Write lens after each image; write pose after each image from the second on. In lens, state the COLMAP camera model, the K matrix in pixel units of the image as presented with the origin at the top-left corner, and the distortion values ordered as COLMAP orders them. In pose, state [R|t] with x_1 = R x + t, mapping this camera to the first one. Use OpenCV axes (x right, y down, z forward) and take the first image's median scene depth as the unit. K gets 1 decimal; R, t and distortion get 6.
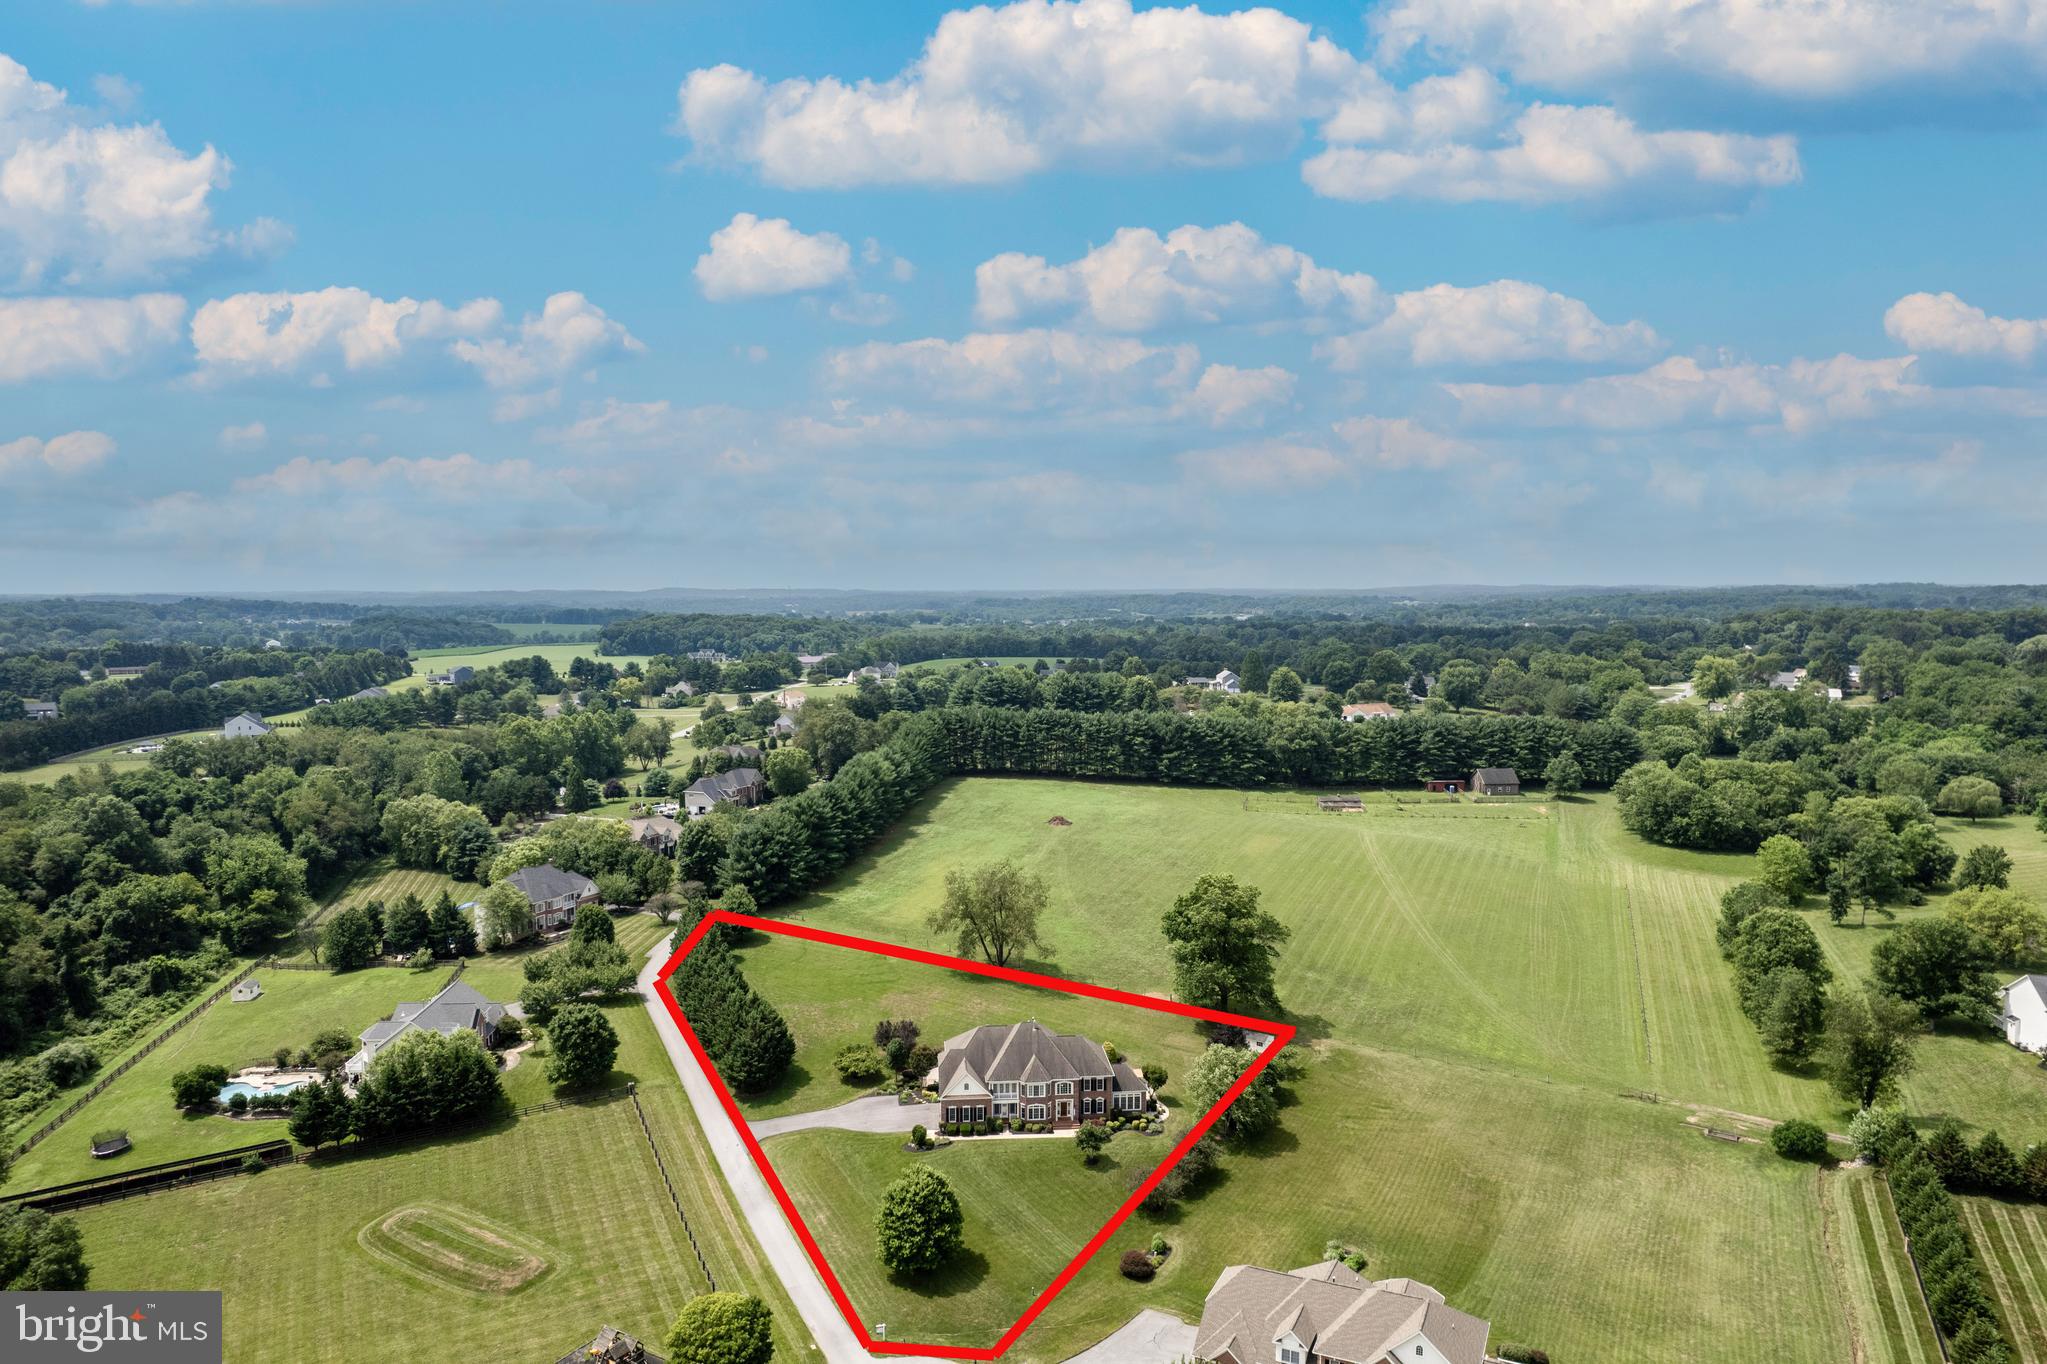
lens RADIAL K [[1322.5, 0, 1031.2], [0, 1322.5, 680.4], [0, 0, 1]] dist [-0.070222, 0.066531]
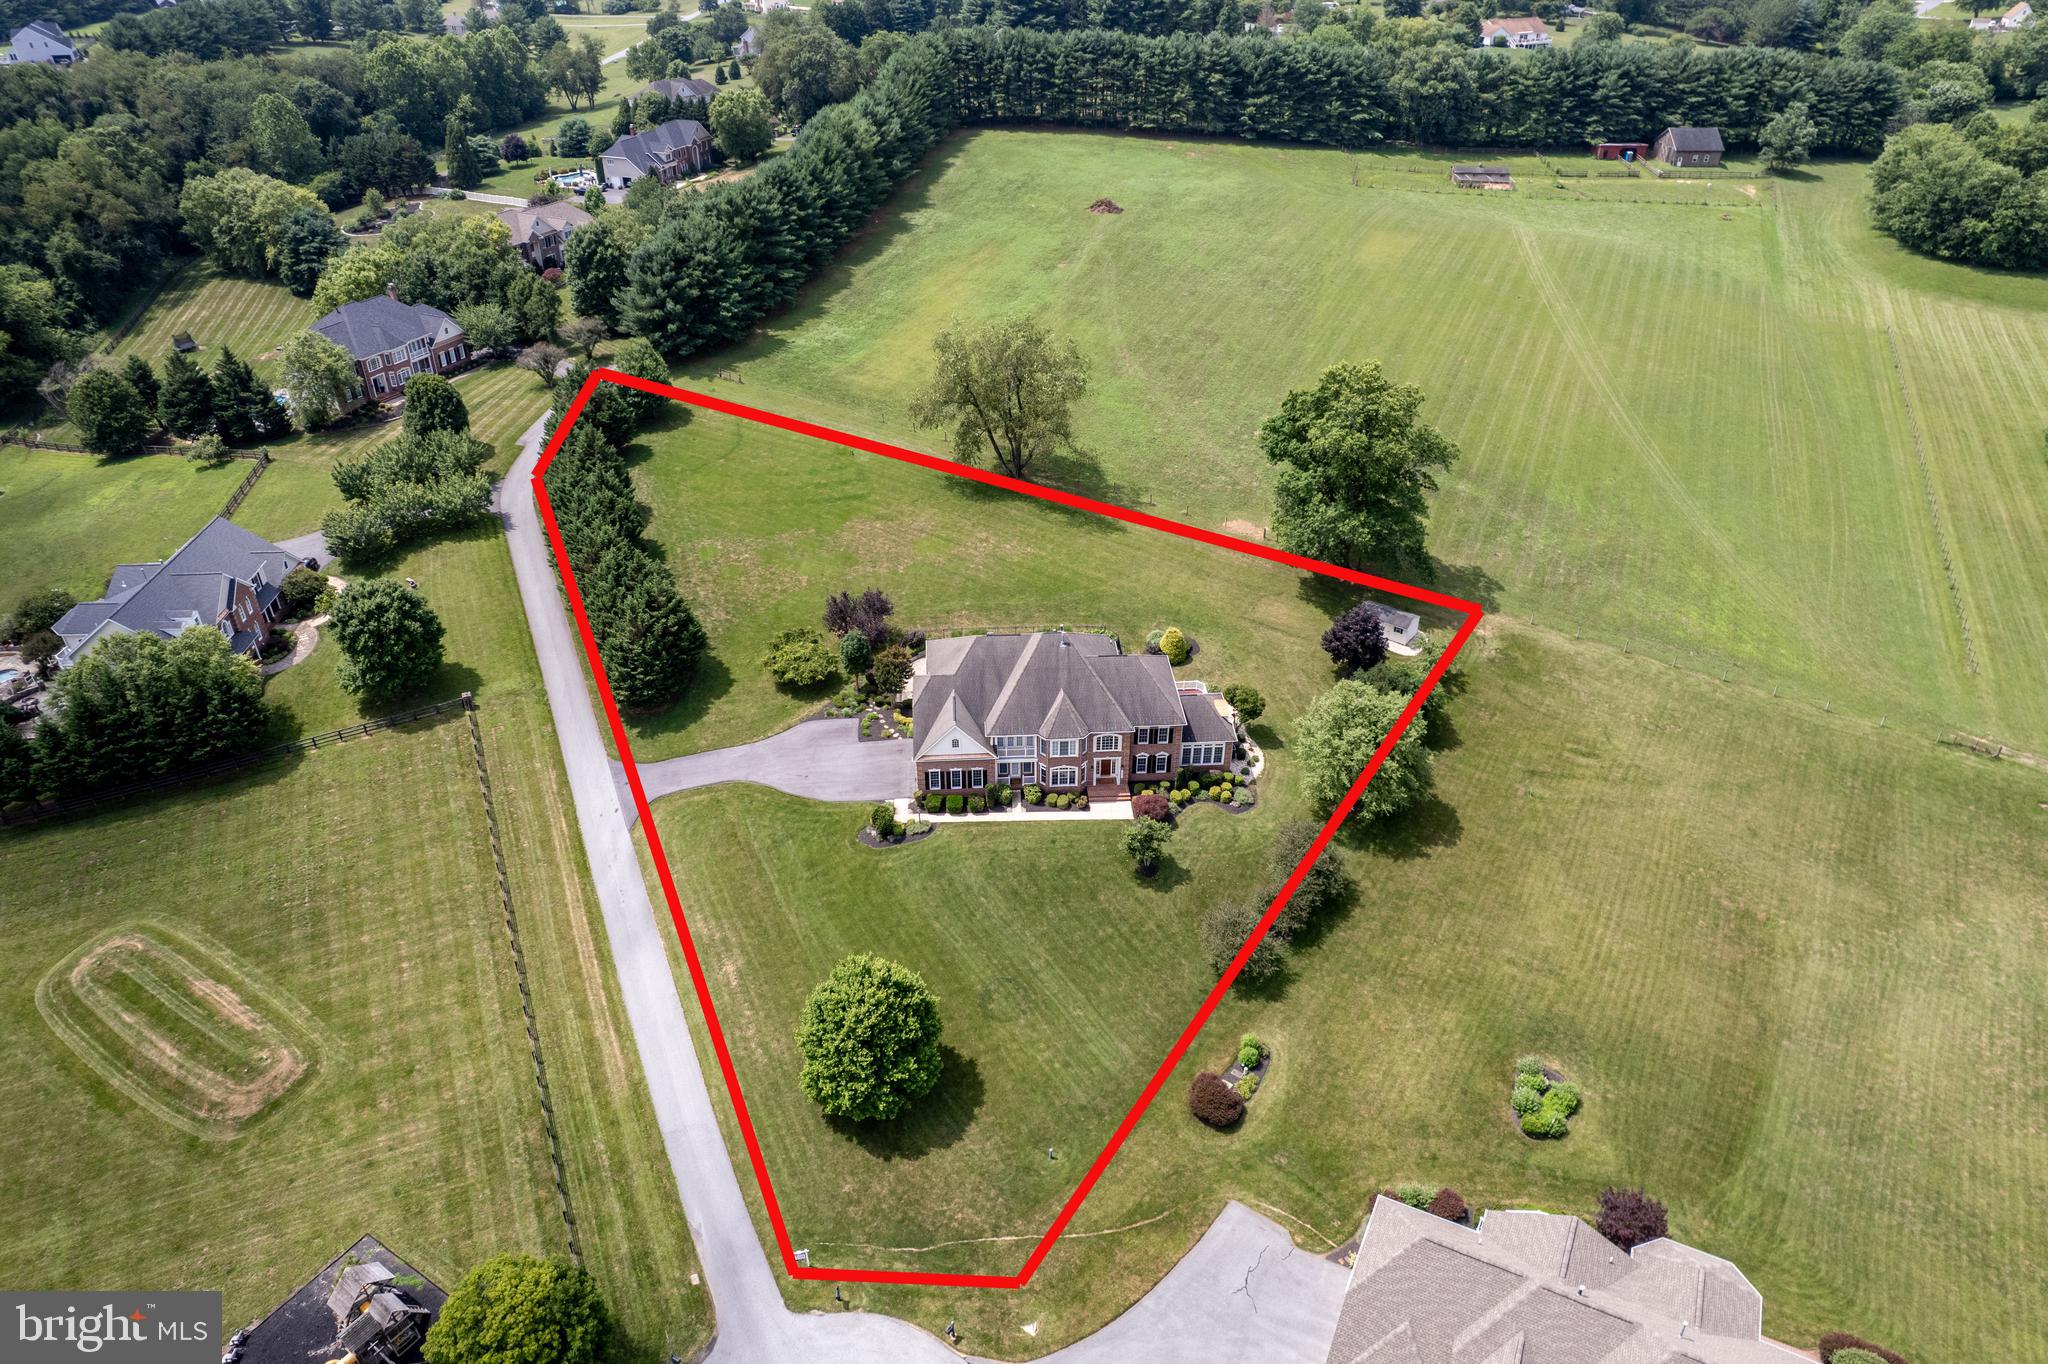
lens RADIAL K [[1345.1, 0, 1035.0], [0, 1345.1, 688.9], [0, 0, 1]] dist [-0.077958, 0.072984]
pose [[0.999666, 0.016721, -0.019682, 0.001985], [-0.005143, 0.875744, 0.482748, -0.029022], [0.025308, -0.482486, 0.875538, 0.421045]]
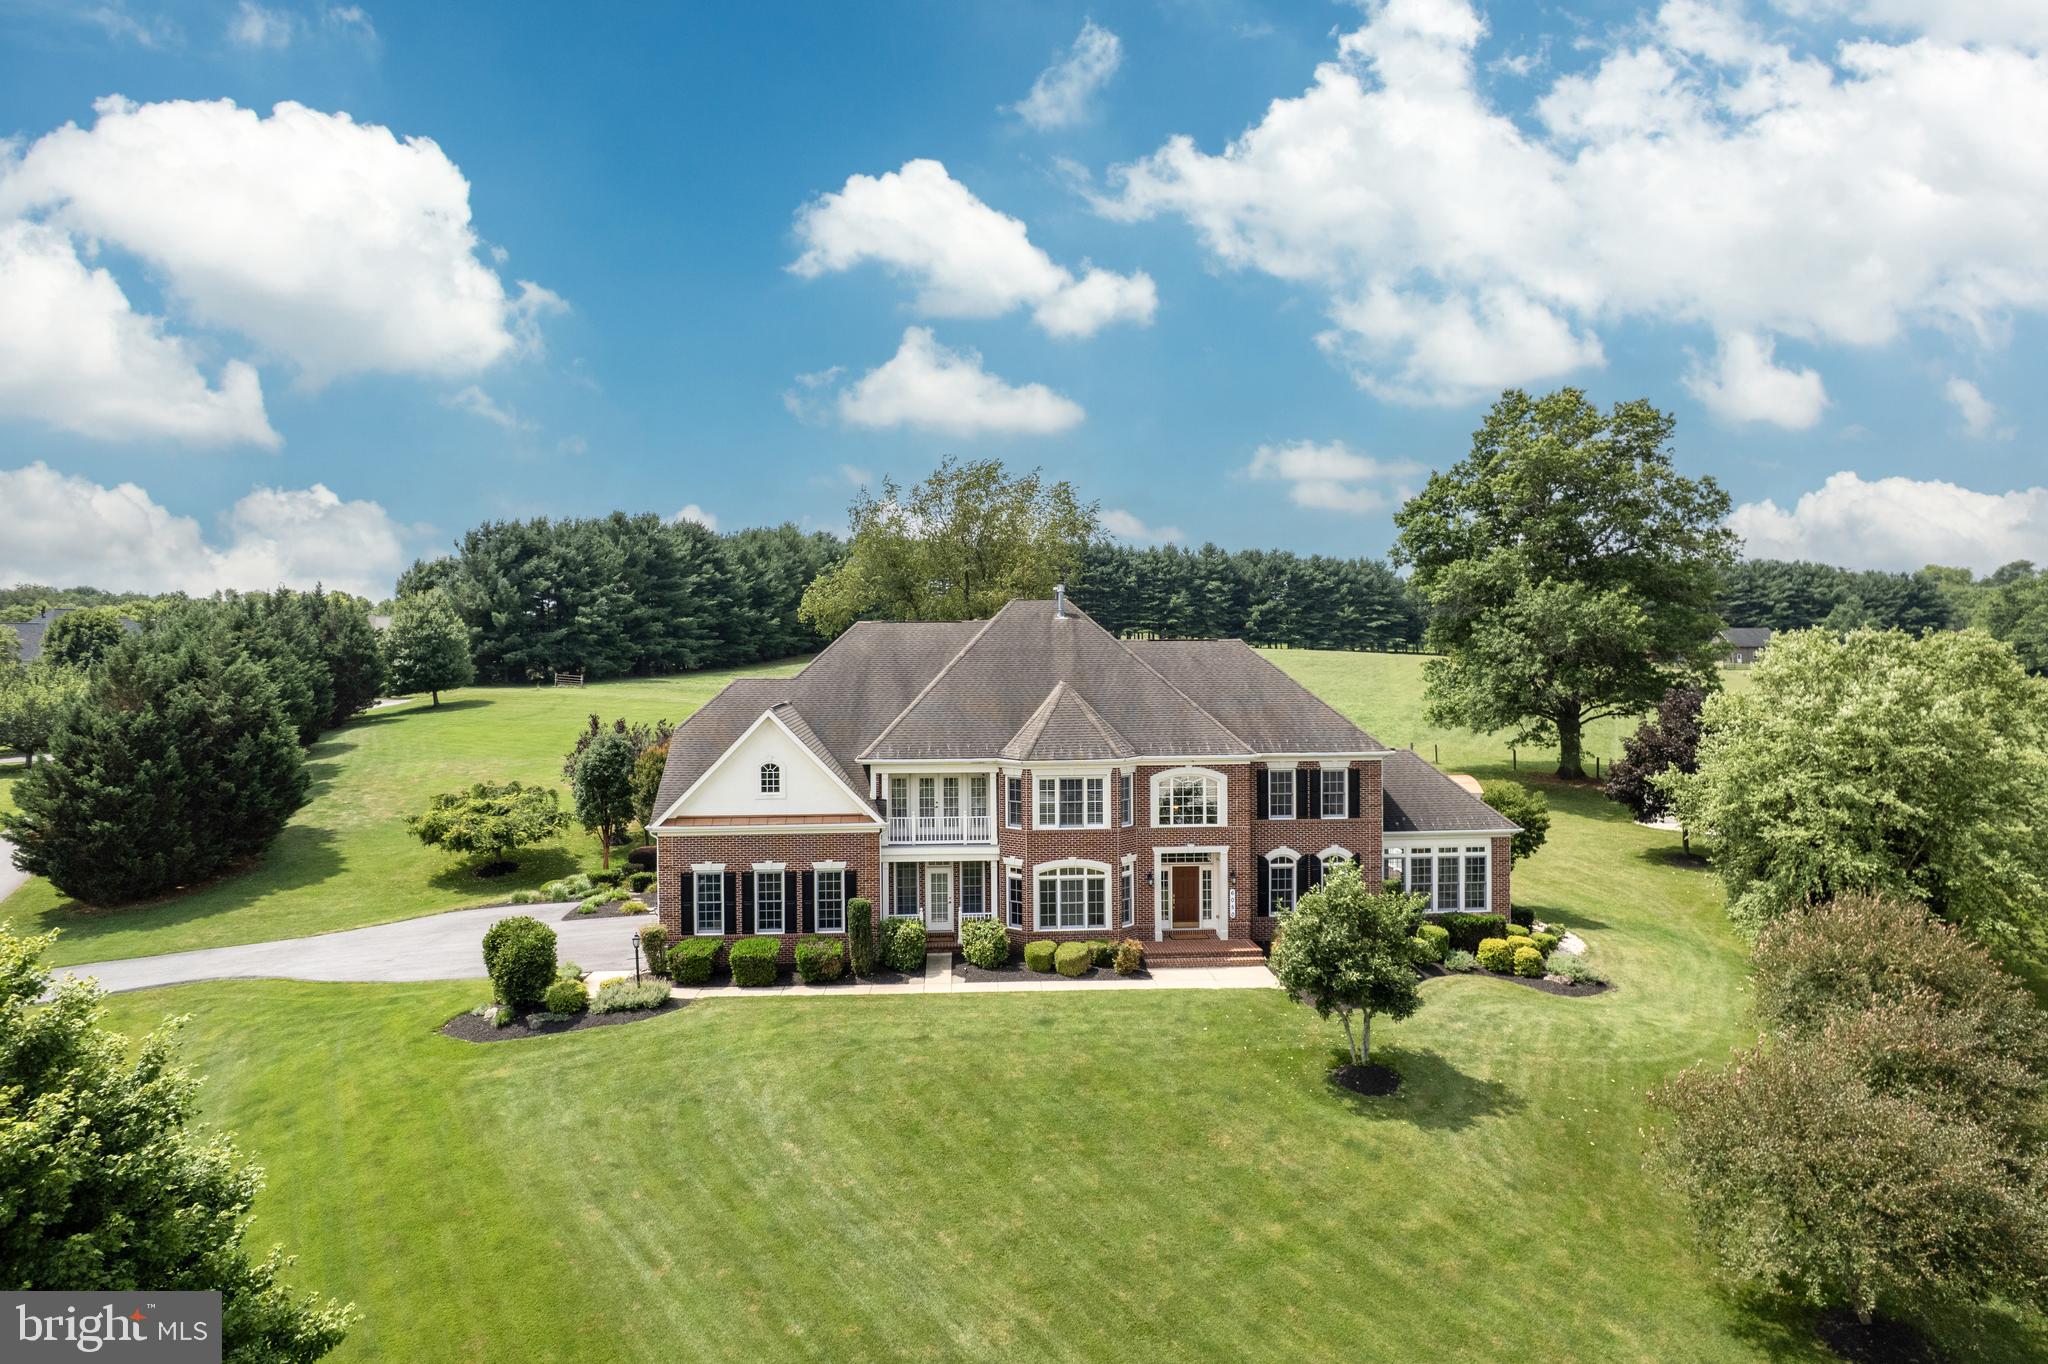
lens RADIAL K [[1332.4, 0, 1021.1], [0, 1332.4, 655.2], [0, 0, 1]] dist [-0.063005, 0.054523]
pose [[0.999629, -0.006569, -0.026437, 0.001381], [0.004678, 0.997468, -0.070958, 0.290788], [0.026837, 0.070808, 0.997129, 0.731799]]
